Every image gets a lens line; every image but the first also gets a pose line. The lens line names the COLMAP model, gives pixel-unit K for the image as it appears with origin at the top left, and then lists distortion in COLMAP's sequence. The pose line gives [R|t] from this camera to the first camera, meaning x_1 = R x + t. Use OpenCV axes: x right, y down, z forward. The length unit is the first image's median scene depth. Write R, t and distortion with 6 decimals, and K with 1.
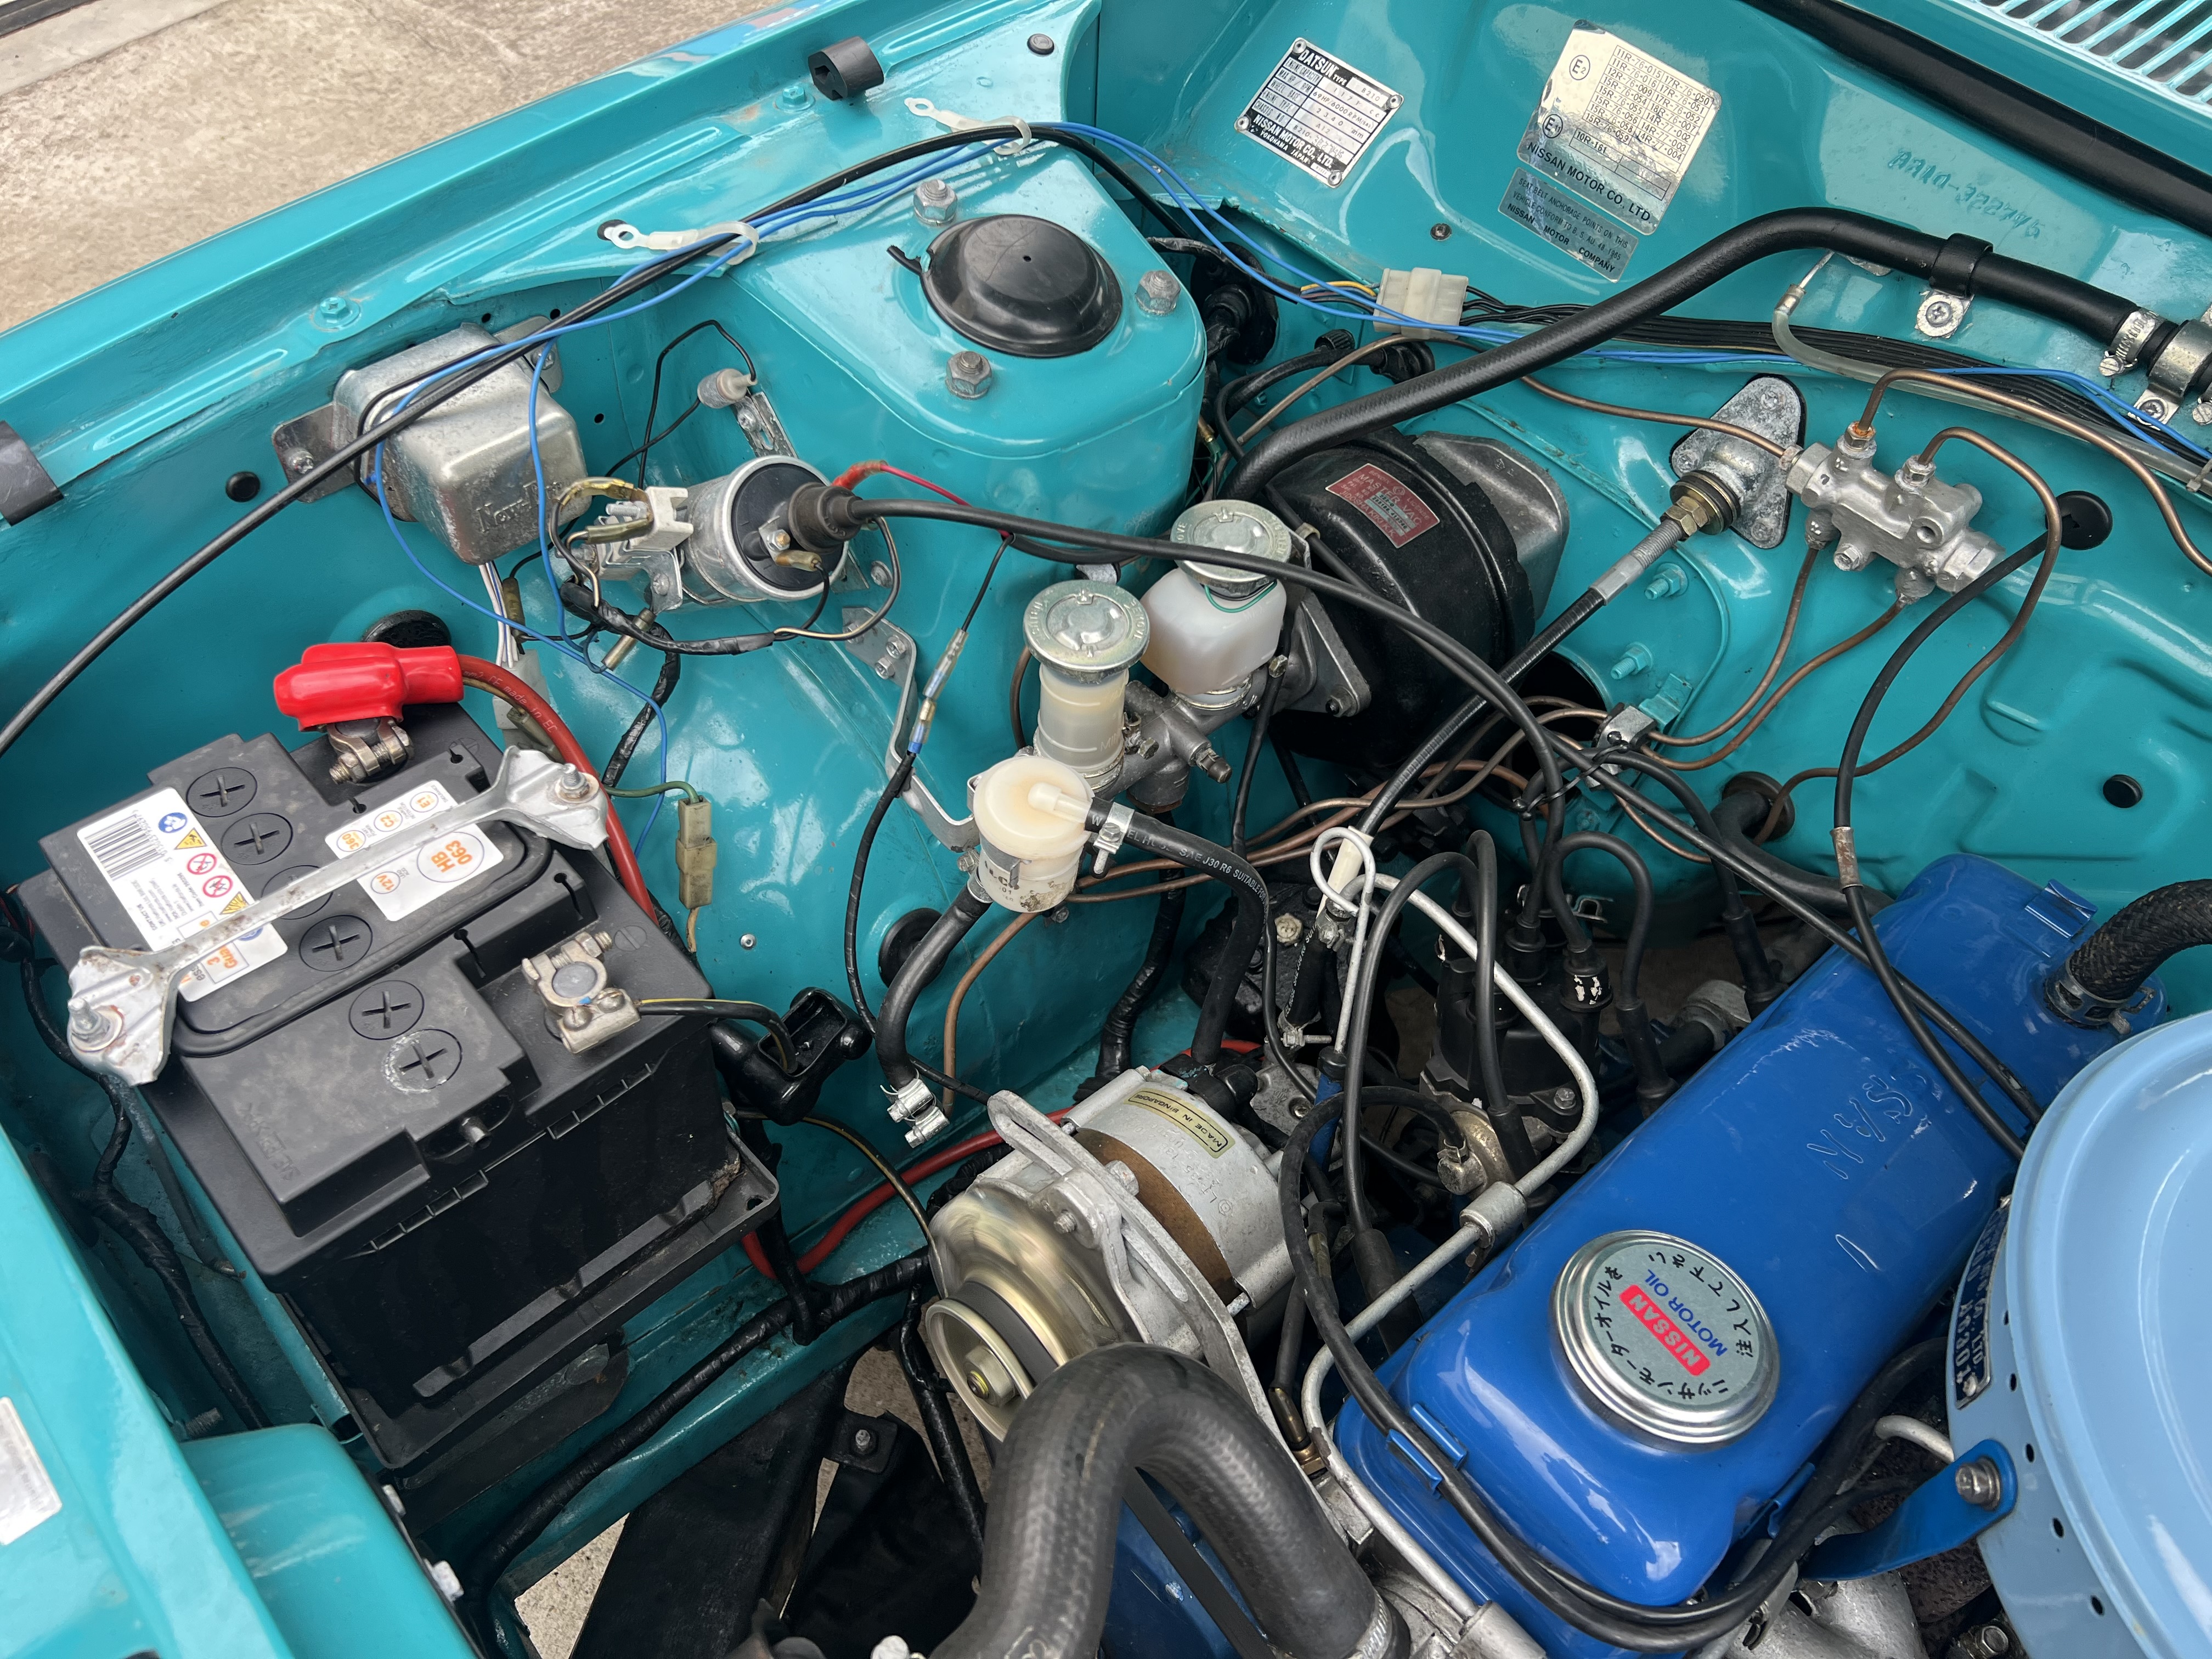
lens RADIAL K [[1675.4, 0, 1097.4], [0, 1675.4, 815.9], [0, 0, 1]] dist [0.057909, -0.066743]
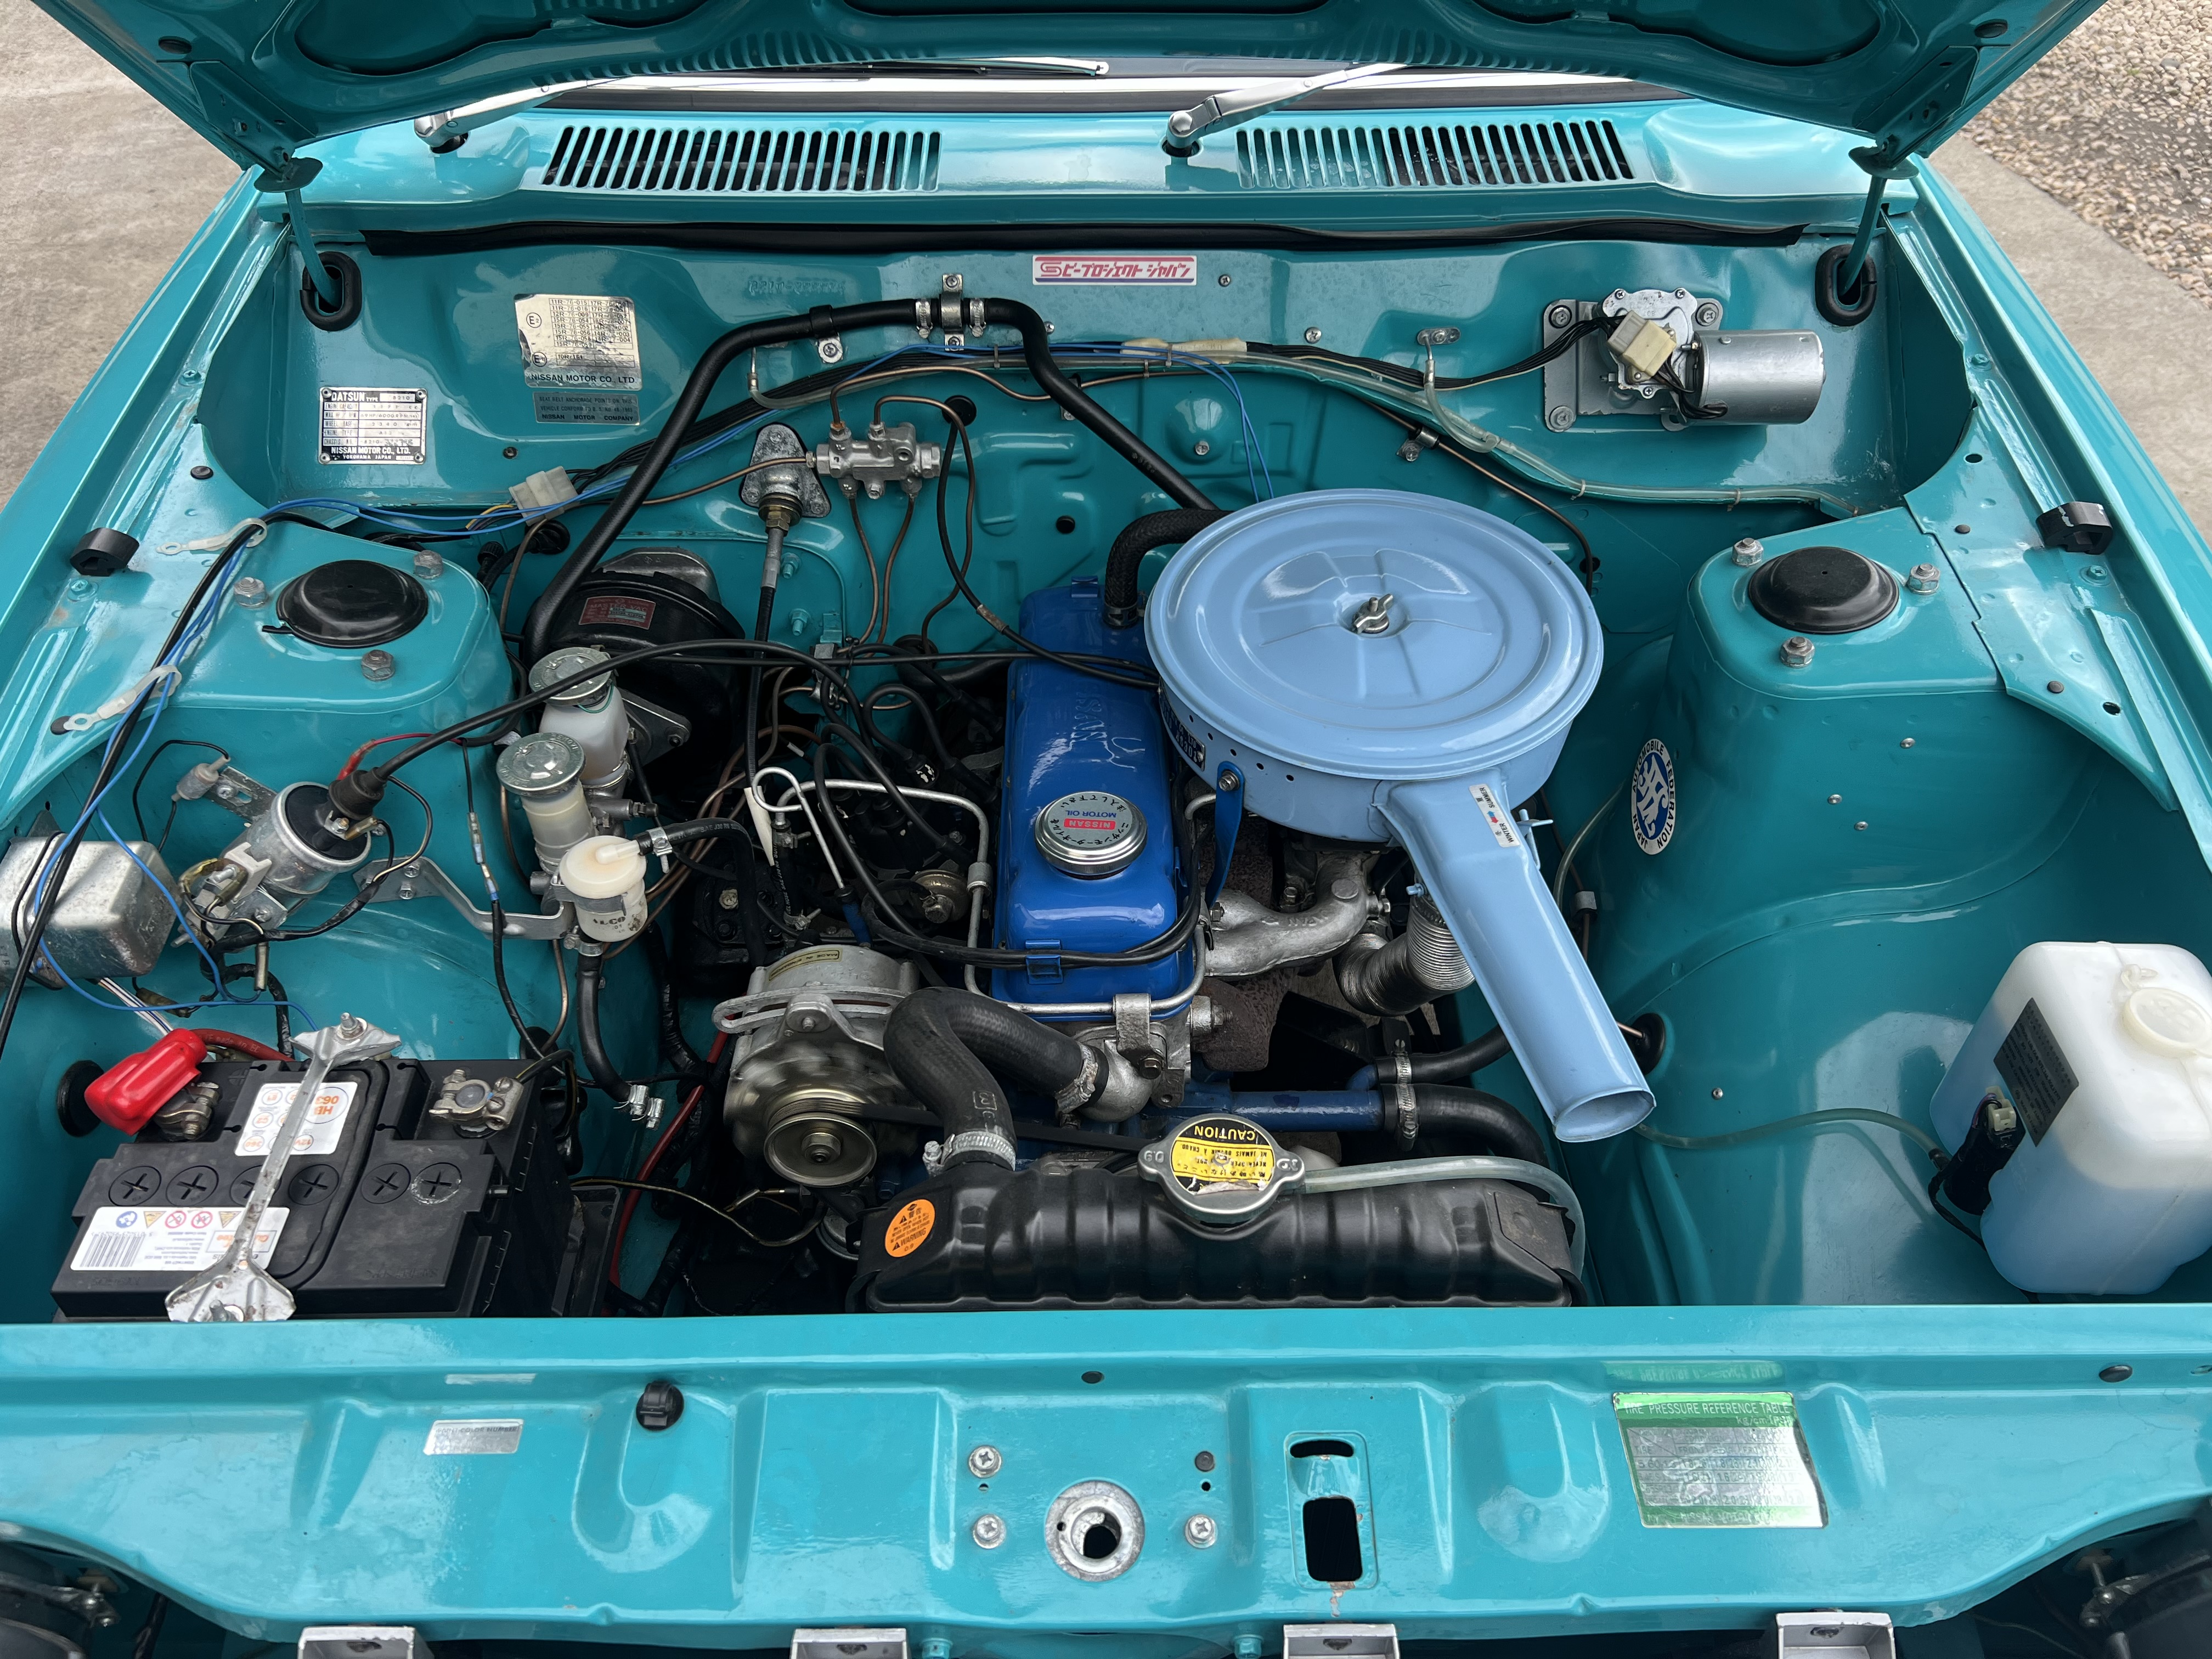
lens RADIAL K [[1645.6, 0, 1108.7], [0, 1645.6, 836.0], [0, 0, 1]] dist [0.004477, -0.014445]
pose [[0.658732, -0.577032, 0.482811, -0.403275], [0.603029, 0.788669, 0.119823, 0.064705], [-0.449919, 0.212217, 0.867488, -0.469905]]
